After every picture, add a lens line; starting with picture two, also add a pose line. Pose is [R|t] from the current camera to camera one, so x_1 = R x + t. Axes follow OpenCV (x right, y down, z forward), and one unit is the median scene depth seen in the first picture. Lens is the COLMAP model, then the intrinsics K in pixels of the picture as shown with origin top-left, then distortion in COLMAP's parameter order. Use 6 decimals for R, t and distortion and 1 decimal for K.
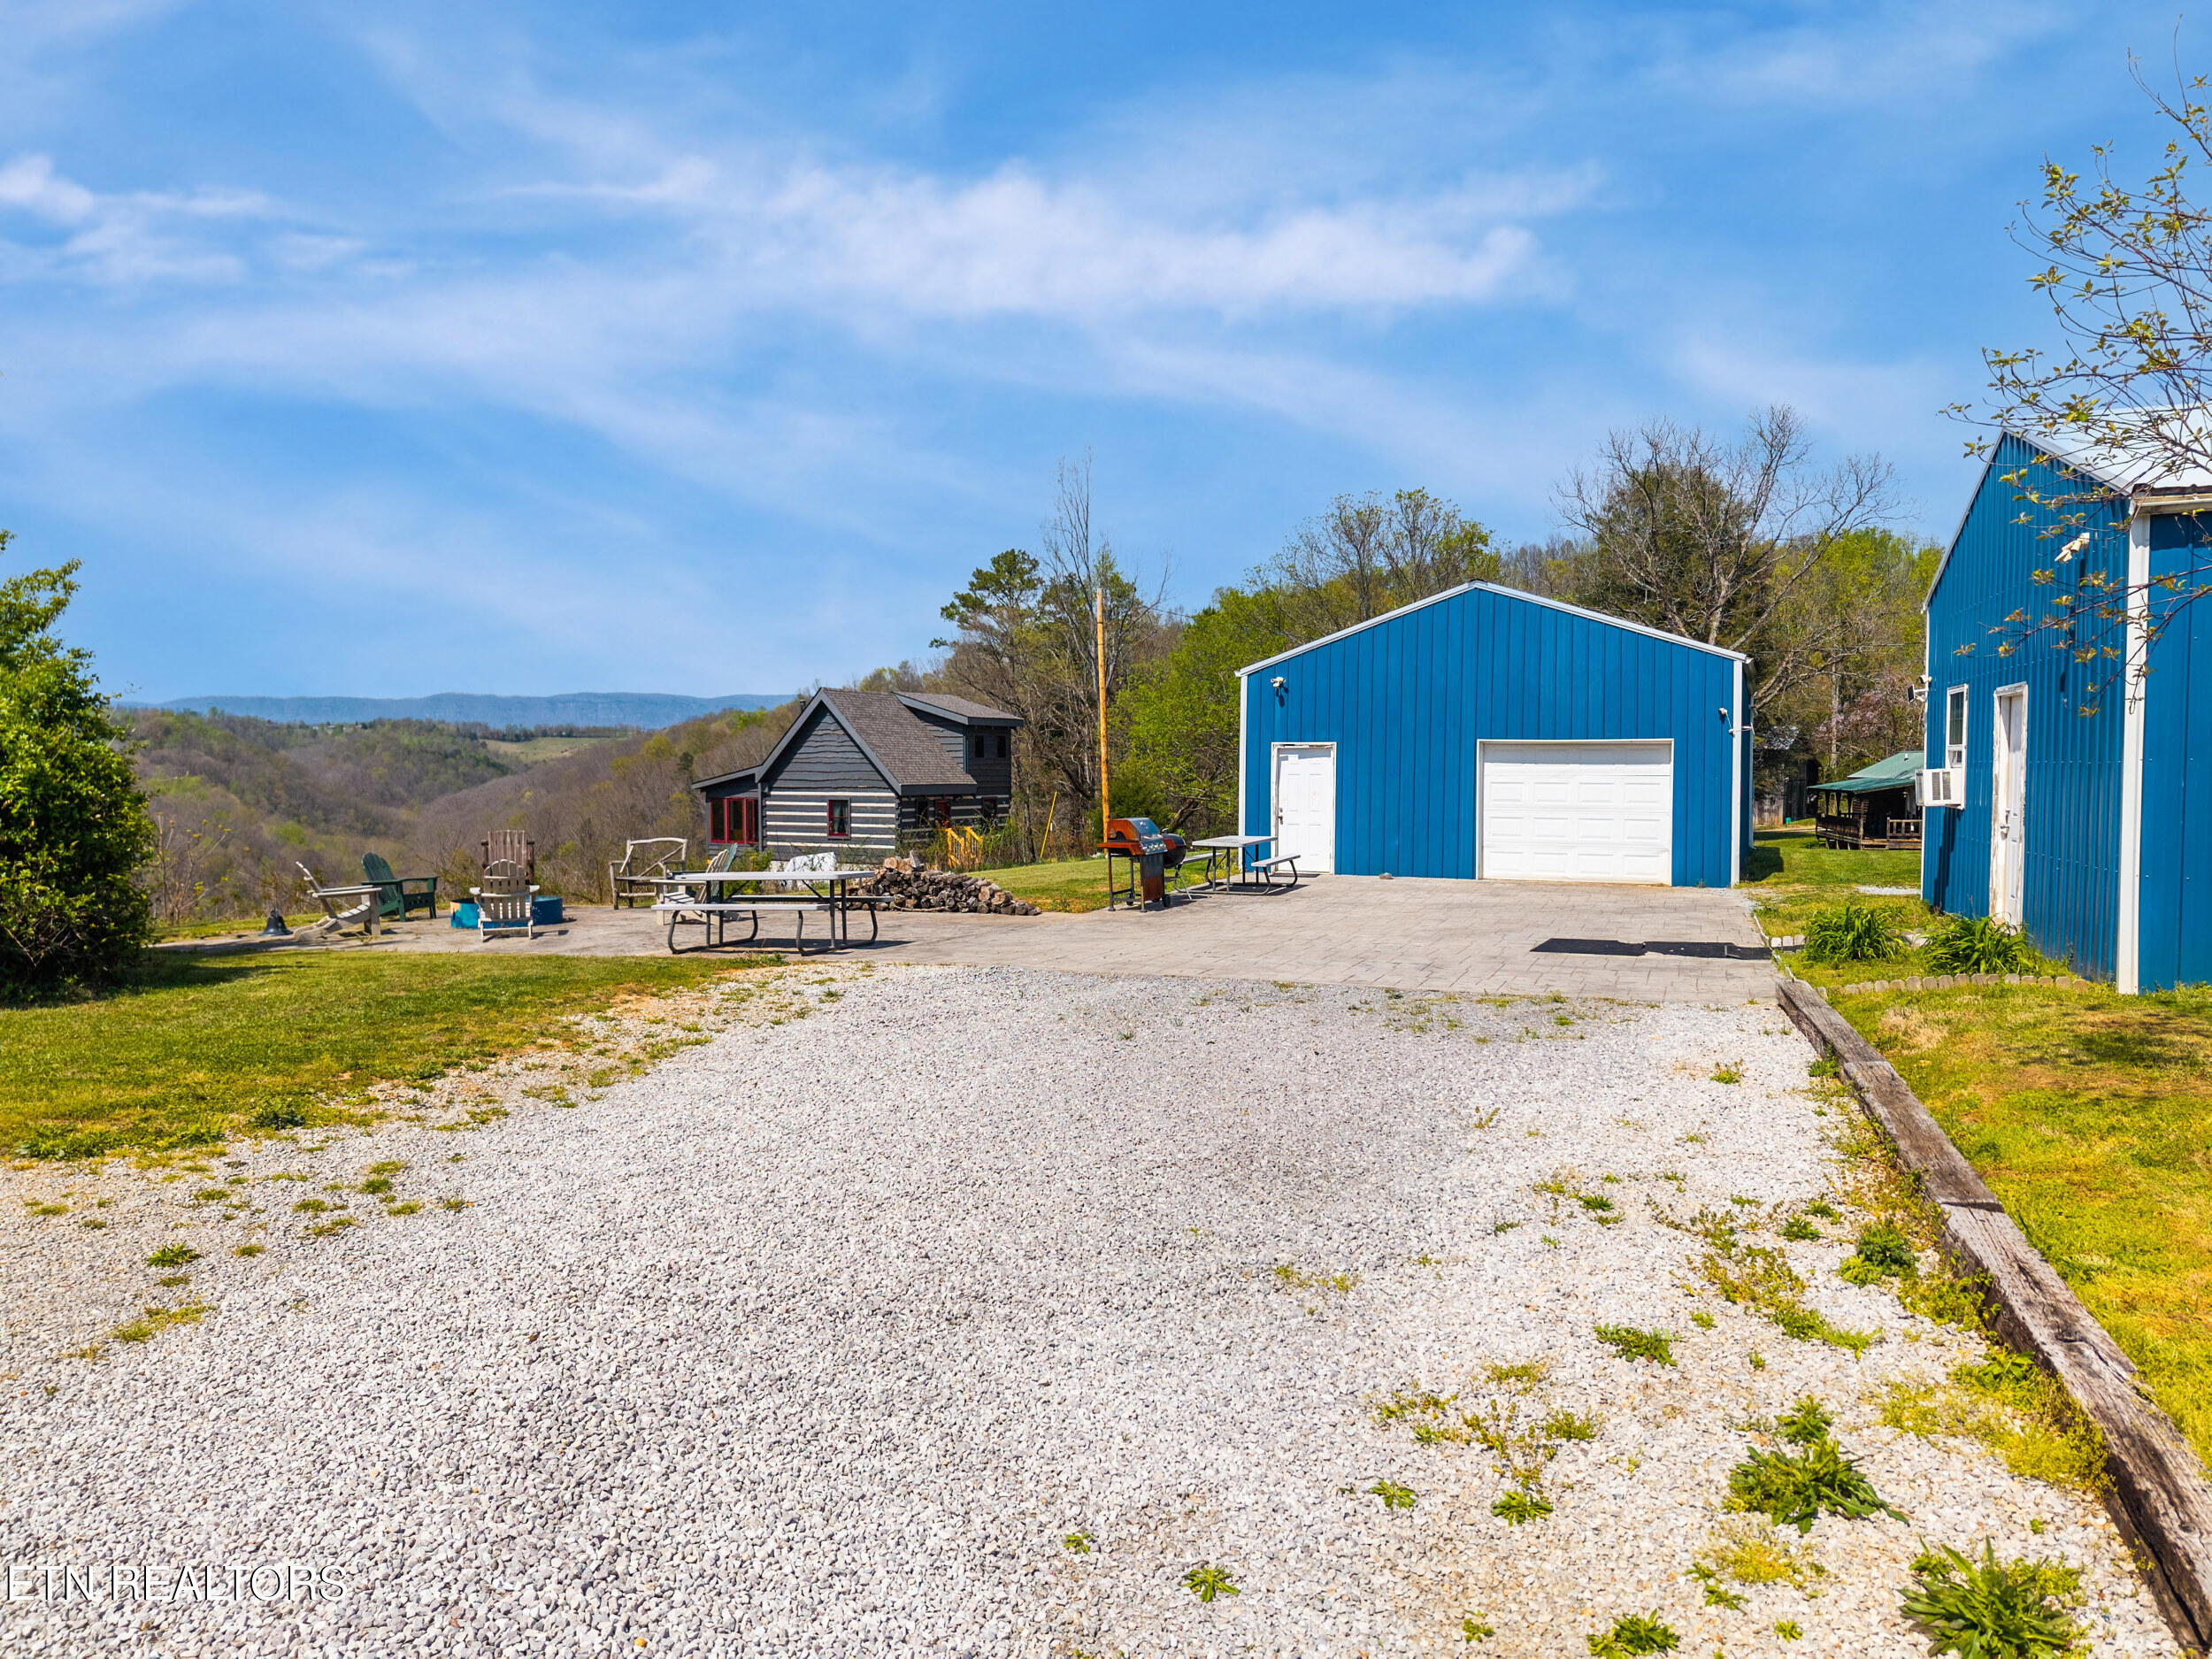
lens RADIAL K [[1476.8, 0, 1135.4], [0, 1476.8, 822.1], [0, 0, 1]] dist [0.087207, -0.156258]
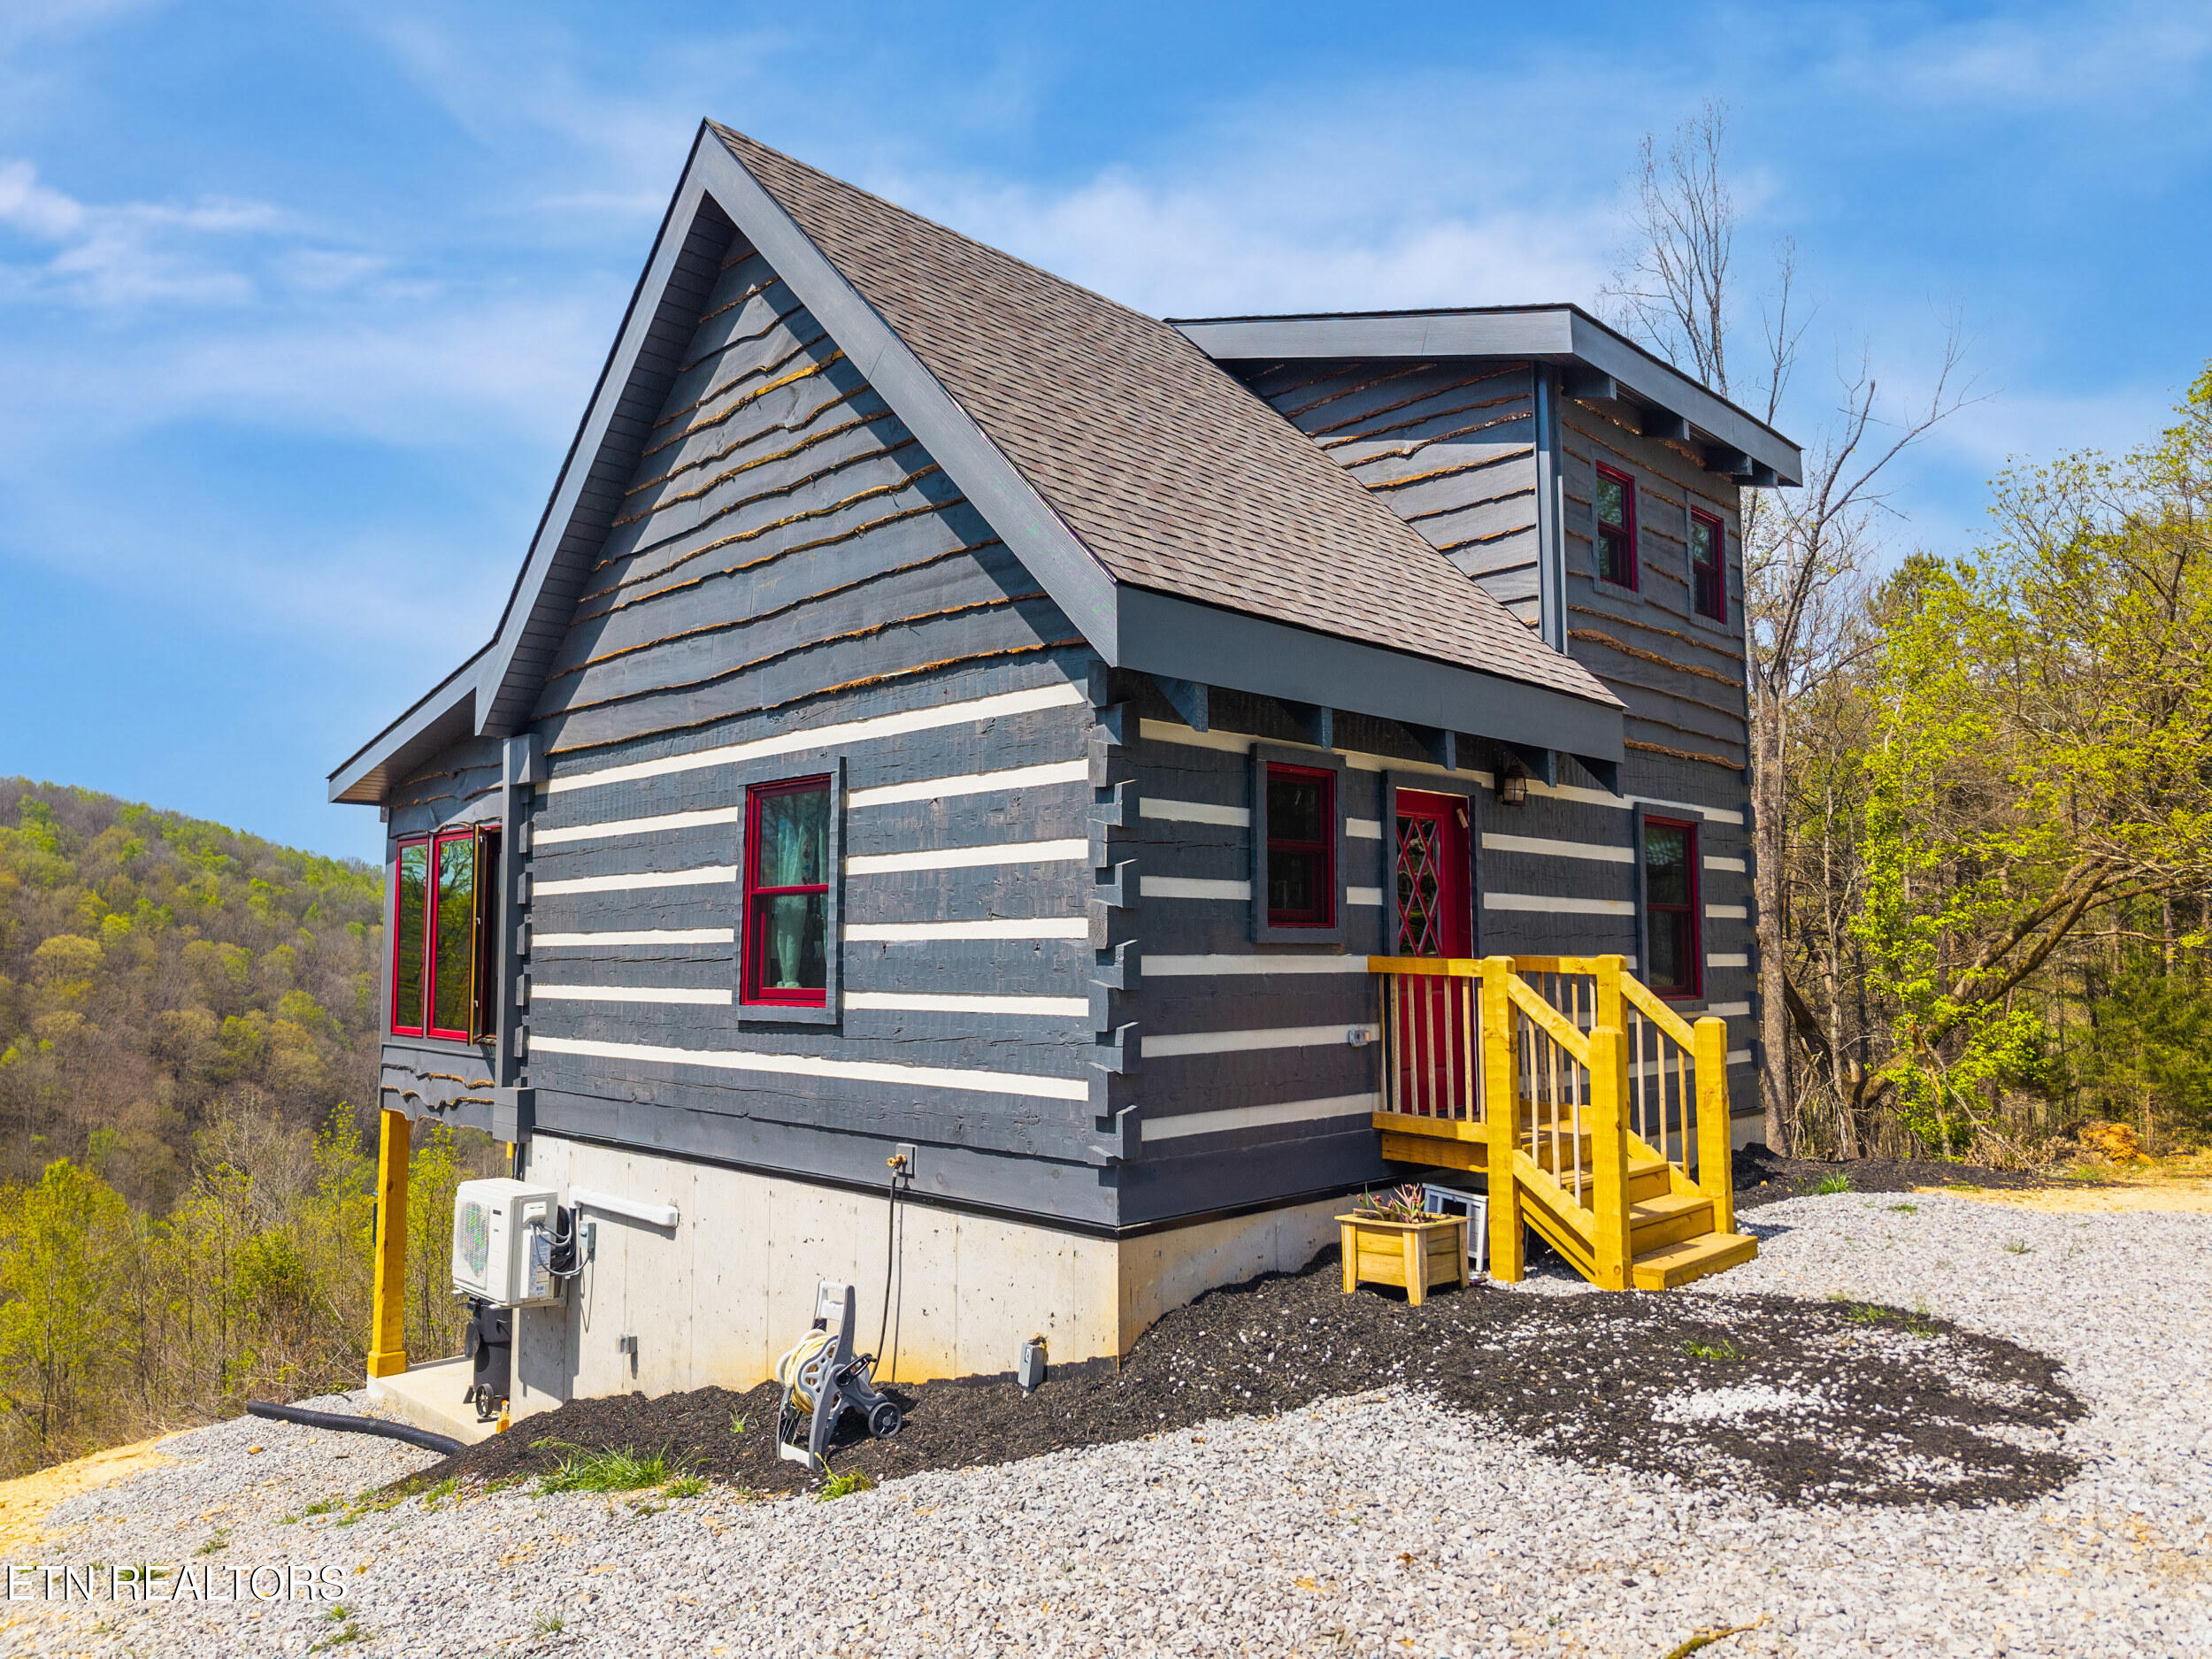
lens RADIAL K [[1476.8, 0, 1135.4], [0, 1476.8, 822.1], [0, 0, 1]] dist [0.087207, -0.156258]
pose [[0.958638, -0.029697, -0.283076, -0.118309], [-0.005603, 0.992380, -0.123084, 0.009329], [0.284574, 0.119579, 0.951167, 0.856563]]
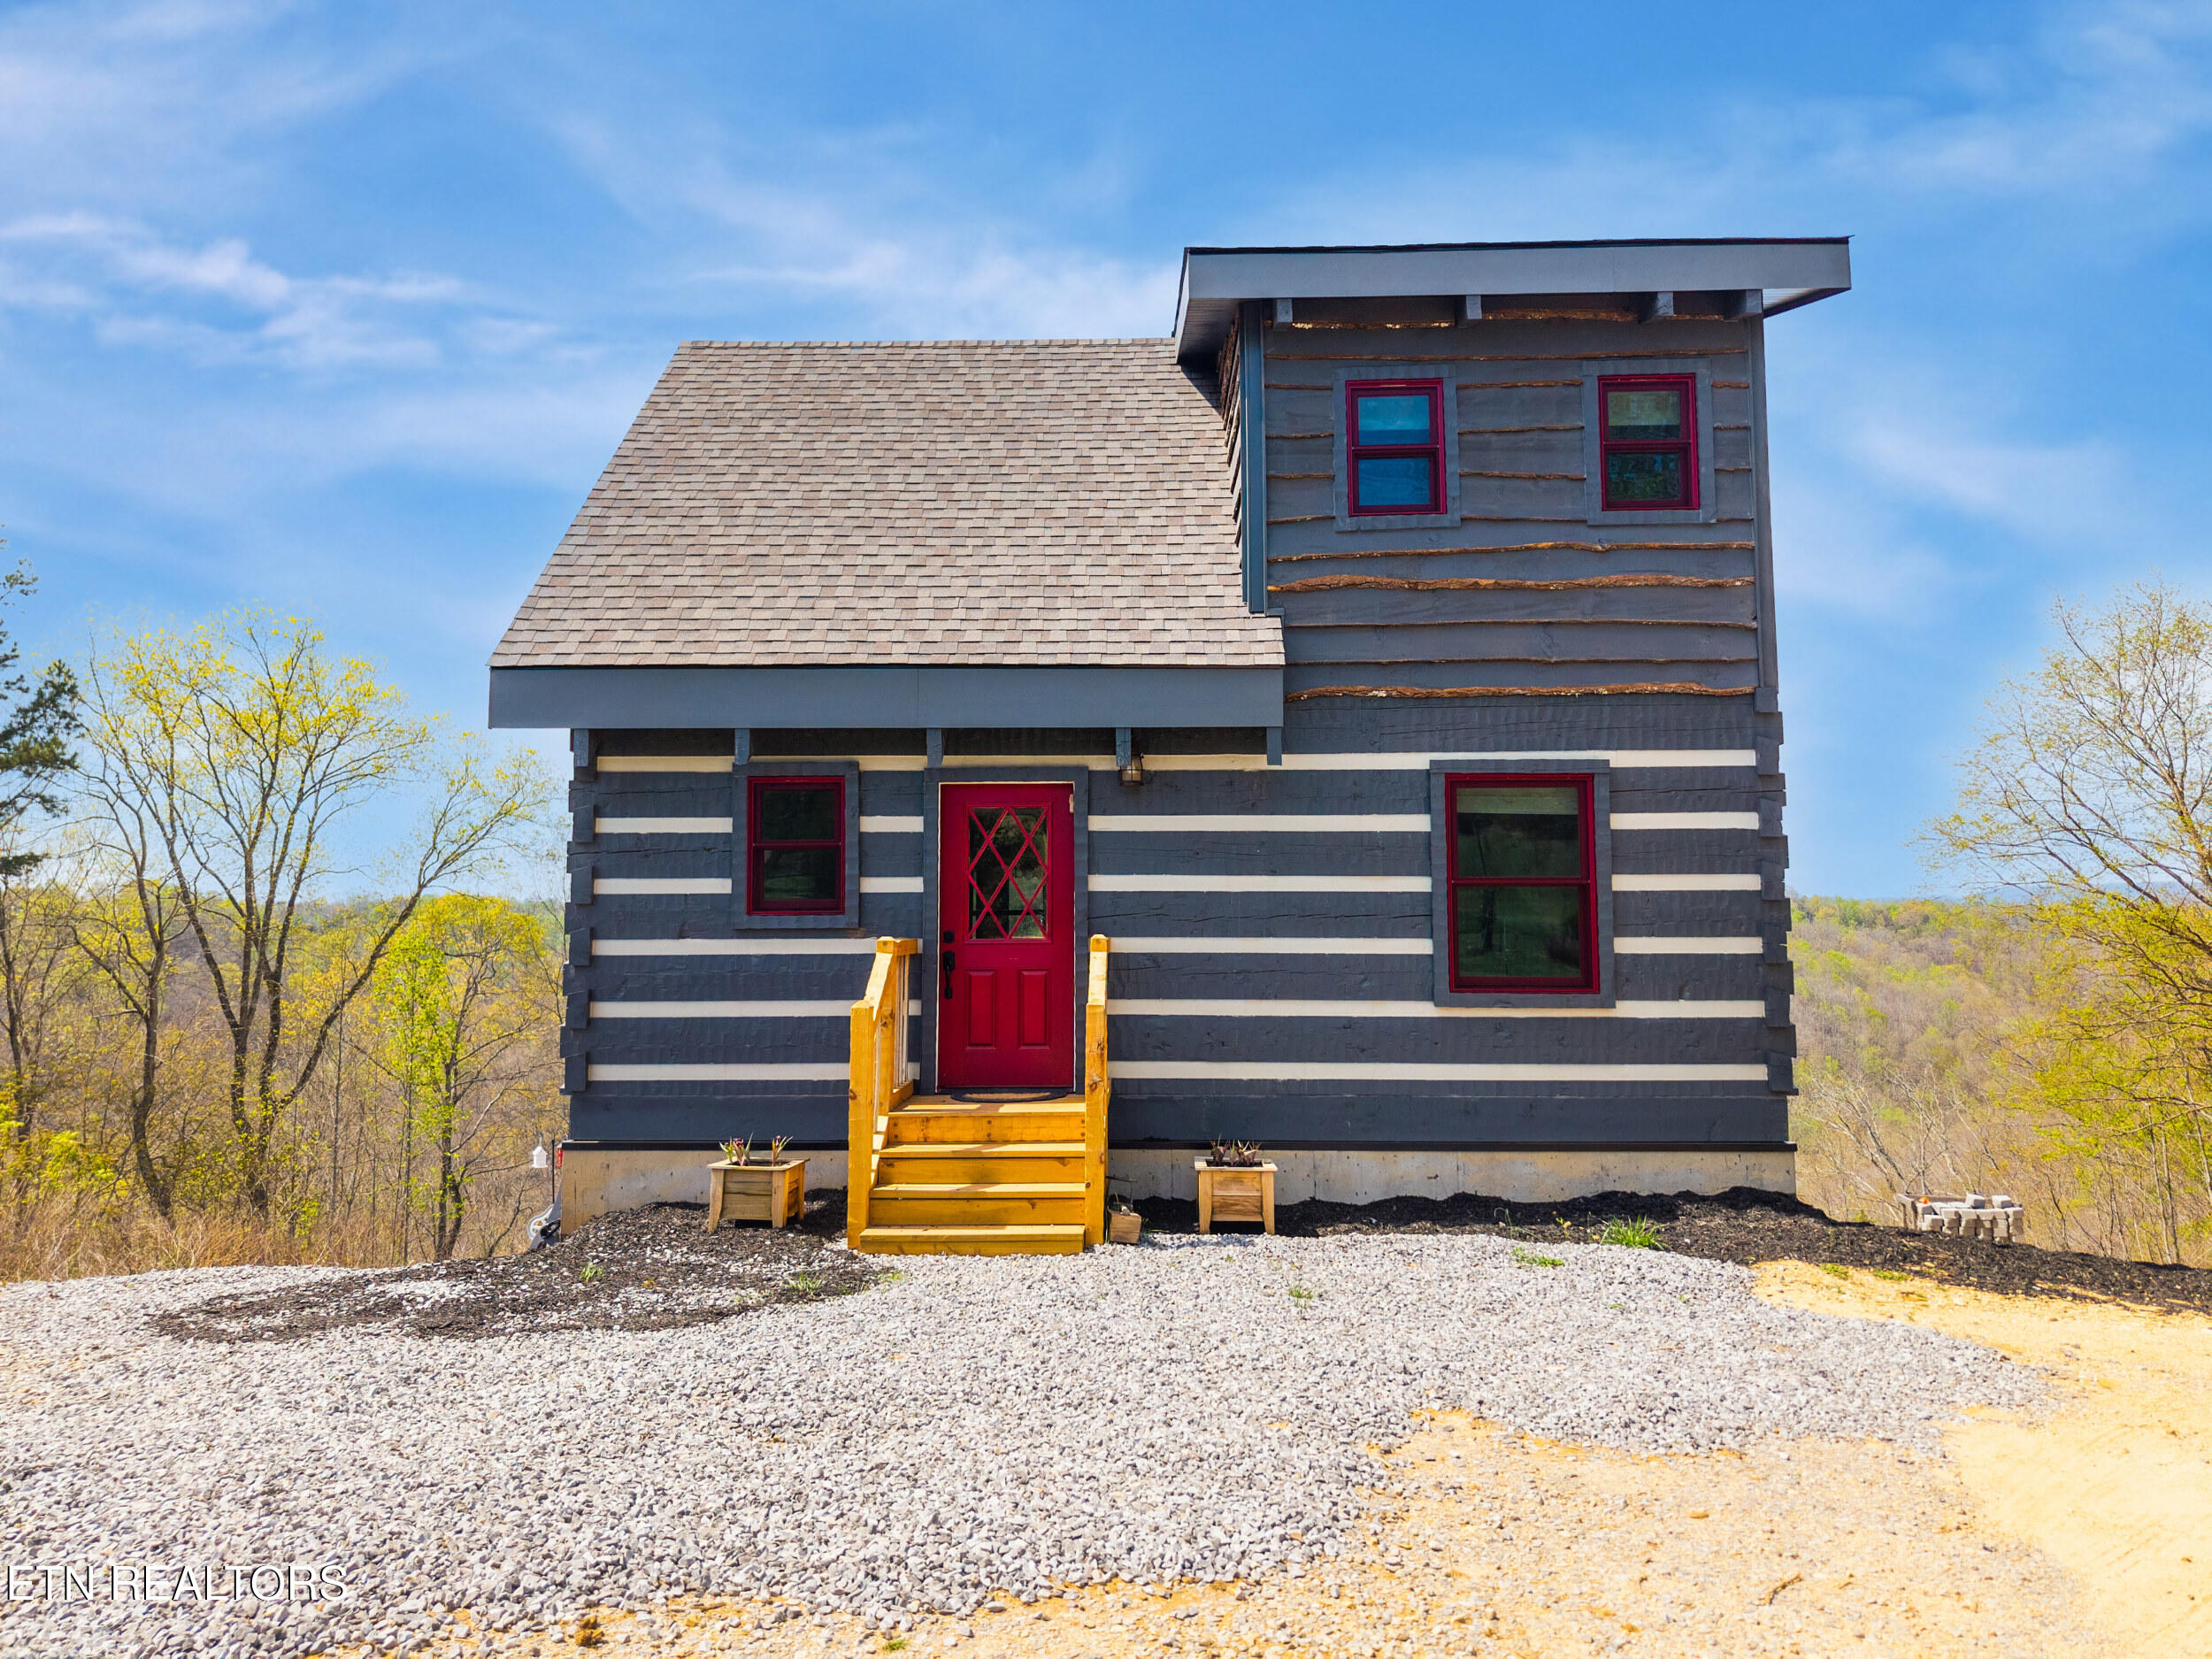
lens RADIAL K [[1476.8, 0, 1135.4], [0, 1476.8, 822.1], [0, 0, 1]] dist [0.087207, -0.156258]
pose [[0.425850, -0.092892, -0.900013, 0.027597], [-0.032274, 0.992523, -0.117711, 0.009900], [0.904218, 0.079174, 0.419668, 0.964098]]
